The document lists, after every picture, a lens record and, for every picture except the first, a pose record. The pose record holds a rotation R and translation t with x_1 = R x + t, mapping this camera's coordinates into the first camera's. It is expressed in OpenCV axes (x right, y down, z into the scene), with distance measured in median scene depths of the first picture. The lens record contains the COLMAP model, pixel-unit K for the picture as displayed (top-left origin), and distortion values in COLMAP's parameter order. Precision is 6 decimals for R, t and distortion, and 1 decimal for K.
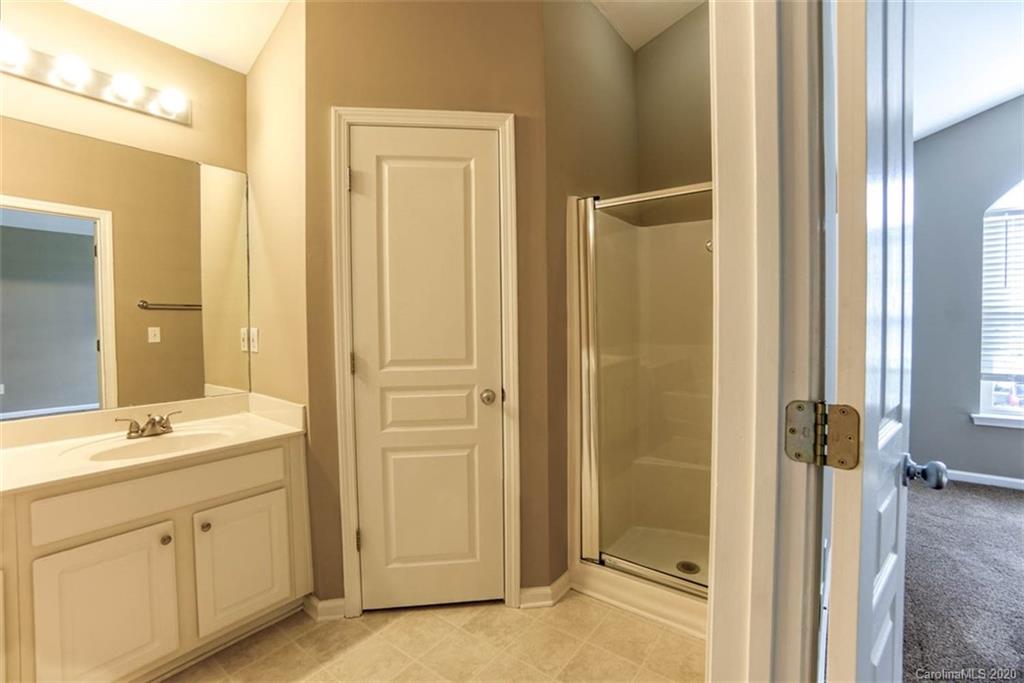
lens RADIAL K [[453.2, 0, 510.9], [0, 453.2, 338.9], [0, 0, 1]] dist [-0.064379, 0.020351]
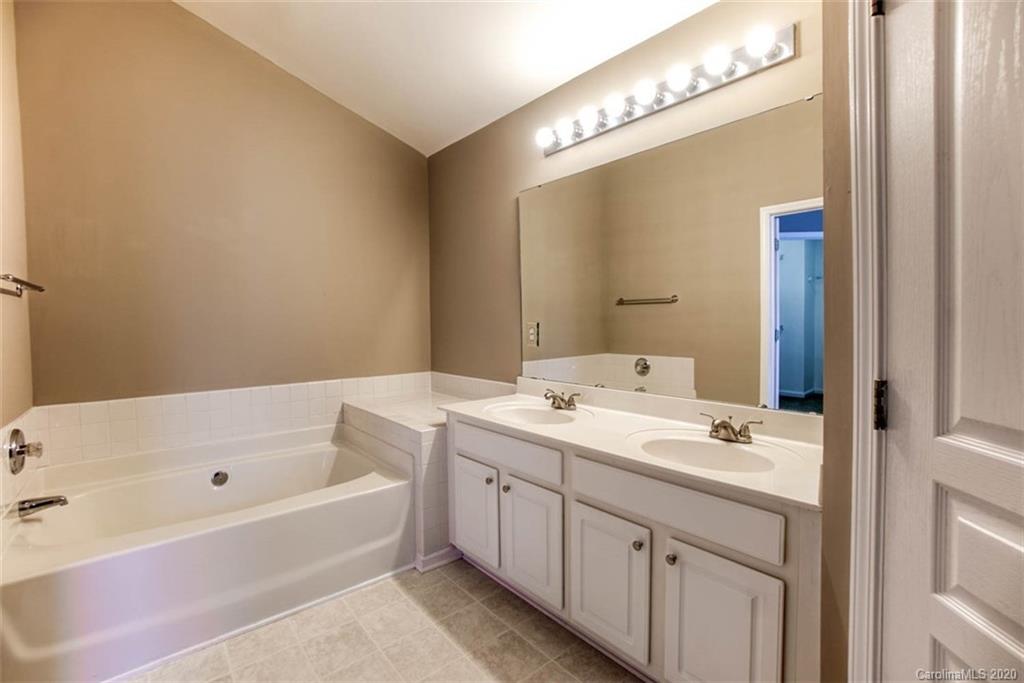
lens RADIAL K [[453.2, 0, 510.9], [0, 453.2, 338.9], [0, 0, 1]] dist [-0.064379, 0.020351]
pose [[-0.228089, 0.051689, -0.972267, 0.150604], [-0.011155, 0.998386, 0.055695, -0.030606], [0.973576, 0.023549, -0.227144, 0.762851]]
